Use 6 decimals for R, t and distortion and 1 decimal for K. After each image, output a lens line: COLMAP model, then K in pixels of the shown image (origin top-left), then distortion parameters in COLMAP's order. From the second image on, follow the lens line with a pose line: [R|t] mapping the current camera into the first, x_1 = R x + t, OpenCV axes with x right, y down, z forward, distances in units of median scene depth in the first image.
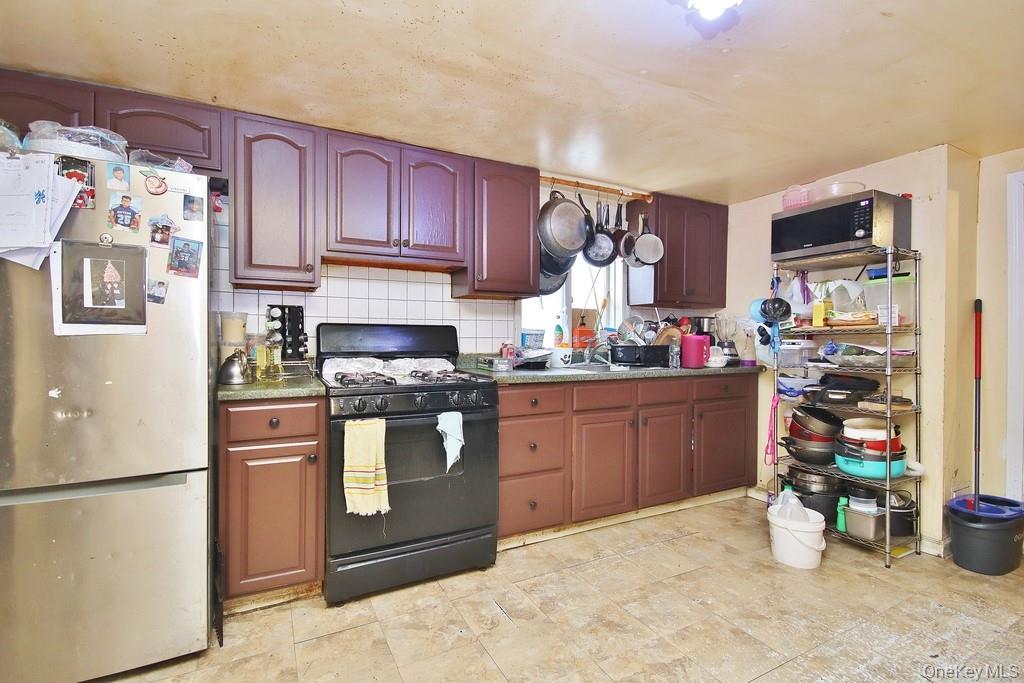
lens RADIAL K [[470.3, 0, 513.1], [0, 470.3, 341.4], [0, 0, 1]] dist [-0.004168, -0.001717]
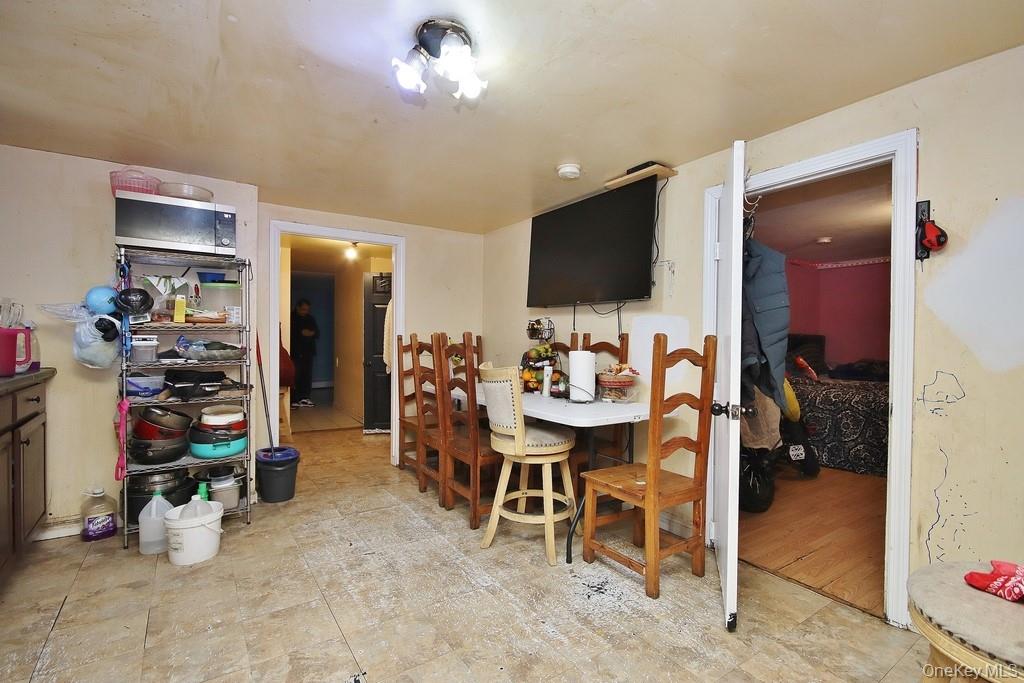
lens RADIAL K [[470.3, 0, 512.7], [0, 470.3, 342.8], [0, 0, 1]] dist [-0.004168, -0.001717]
pose [[-0.117155, -0.009474, 0.993068, -0.457627], [-0.004835, 0.999948, 0.008970, -0.000775], [-0.993102, -0.003750, -0.117195, 0.441422]]
